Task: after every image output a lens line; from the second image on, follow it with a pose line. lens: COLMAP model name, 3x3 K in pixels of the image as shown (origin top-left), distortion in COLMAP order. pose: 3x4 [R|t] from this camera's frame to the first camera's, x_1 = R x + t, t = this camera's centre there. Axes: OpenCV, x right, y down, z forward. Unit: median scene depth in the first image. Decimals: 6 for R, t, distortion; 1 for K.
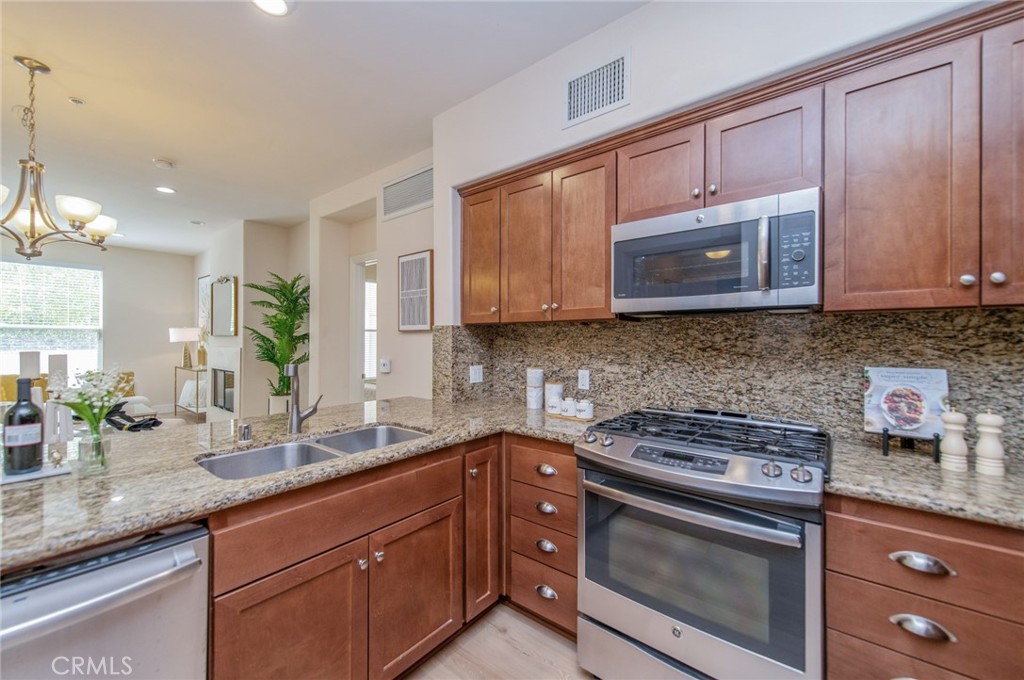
lens RADIAL K [[398.9, 0, 514.3], [0, 398.9, 341.0], [0, 0, 1]] dist [0.007208, -0.001476]
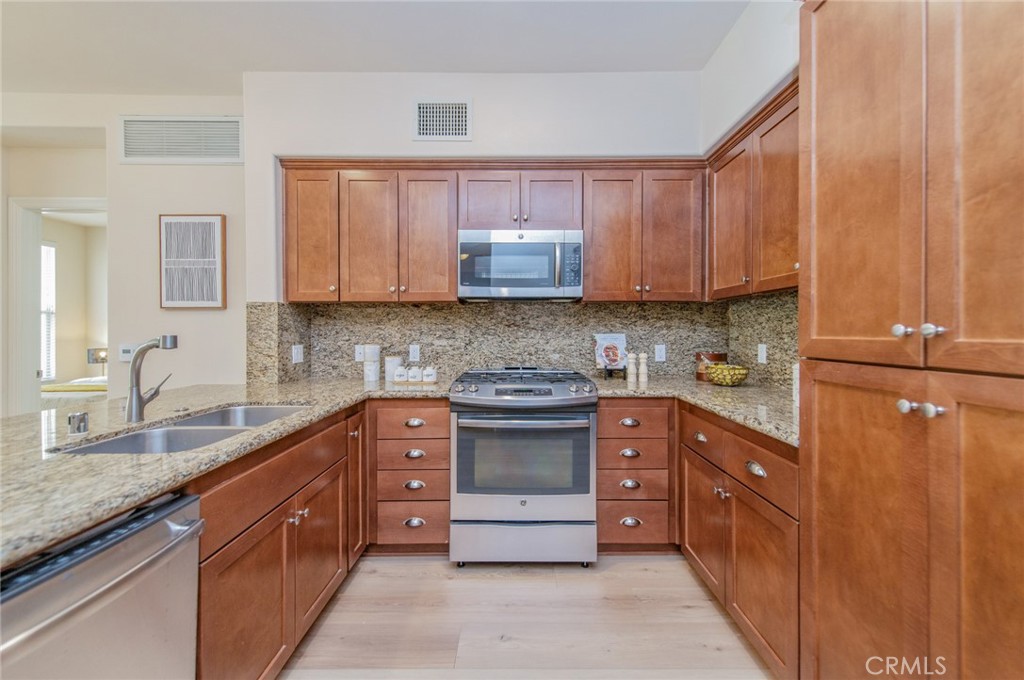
lens RADIAL K [[398.9, 0, 516.8], [0, 398.9, 337.5], [0, 0, 1]] dist [0.007208, -0.001476]
pose [[0.777980, -0.013612, 0.628142, -0.424425], [0.003792, 0.999849, 0.016970, 0.041386], [-0.628278, -0.010821, 0.777914, -0.137031]]
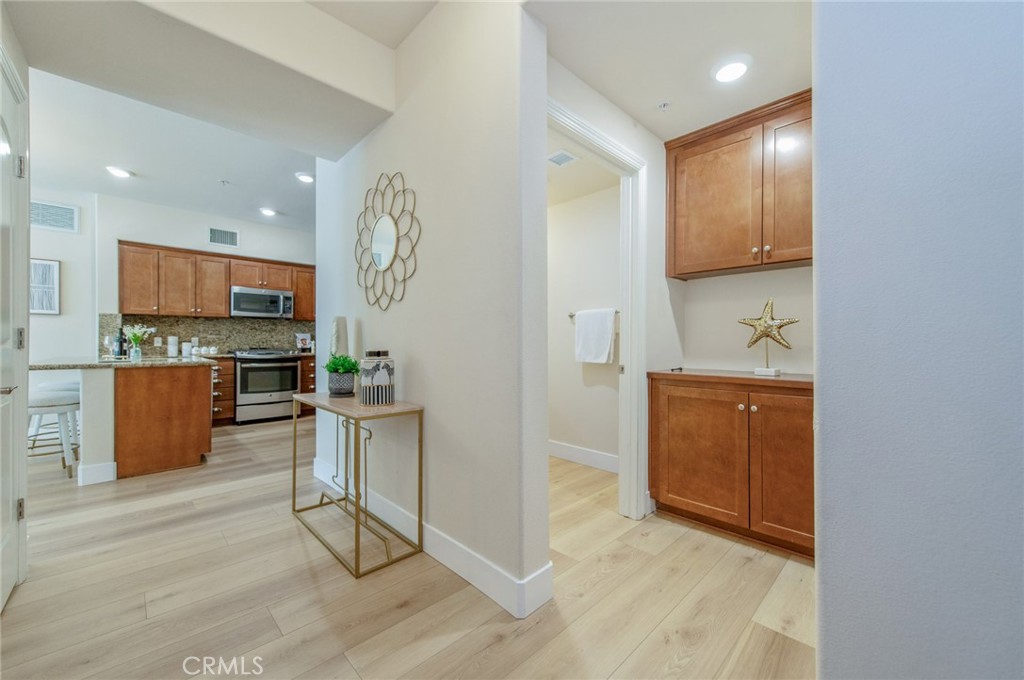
lens RADIAL K [[398.9, 0, 509.8], [0, 398.9, 344.5], [0, 0, 1]] dist [0.007208, -0.001476]
pose [[0.141341, -0.006322, 0.989941, -2.398165], [0.000978, 0.999980, 0.006247, 0.128935], [-0.989960, 0.000085, 0.141345, -1.463722]]
